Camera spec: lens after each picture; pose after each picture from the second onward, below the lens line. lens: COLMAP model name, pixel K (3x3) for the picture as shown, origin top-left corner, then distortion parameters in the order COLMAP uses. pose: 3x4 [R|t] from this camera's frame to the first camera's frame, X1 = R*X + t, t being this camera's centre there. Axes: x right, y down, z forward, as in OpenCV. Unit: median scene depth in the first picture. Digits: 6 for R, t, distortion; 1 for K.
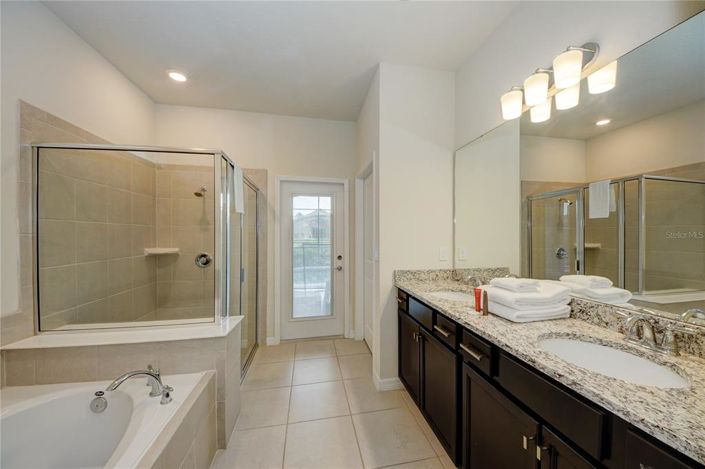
lens RADIAL K [[254.8, 0, 354.0], [0, 254.8, 238.8], [0, 0, 1]] dist [0.001897, 0.000069]
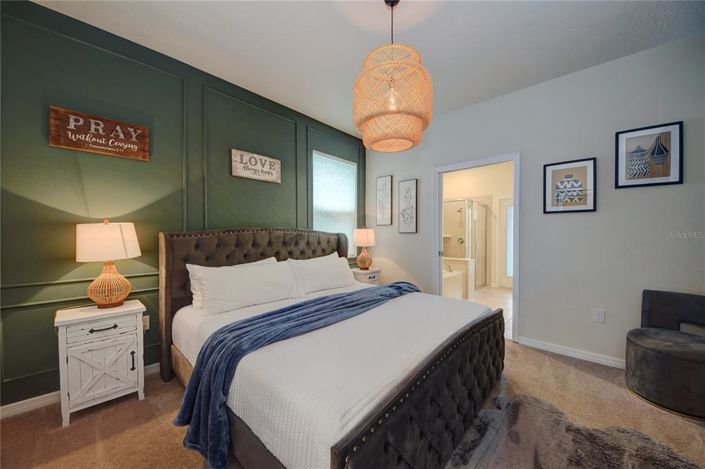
lens RADIAL K [[254.8, 0, 352.5], [0, 254.8, 236.7], [0, 0, 1]] dist [0.001897, 0.000069]
pose [[0.591195, 0.008728, -0.806481, 0.617032], [0.000694, 0.999936, 0.011330, 0.021068], [0.806528, -0.007258, 0.591151, -1.031841]]
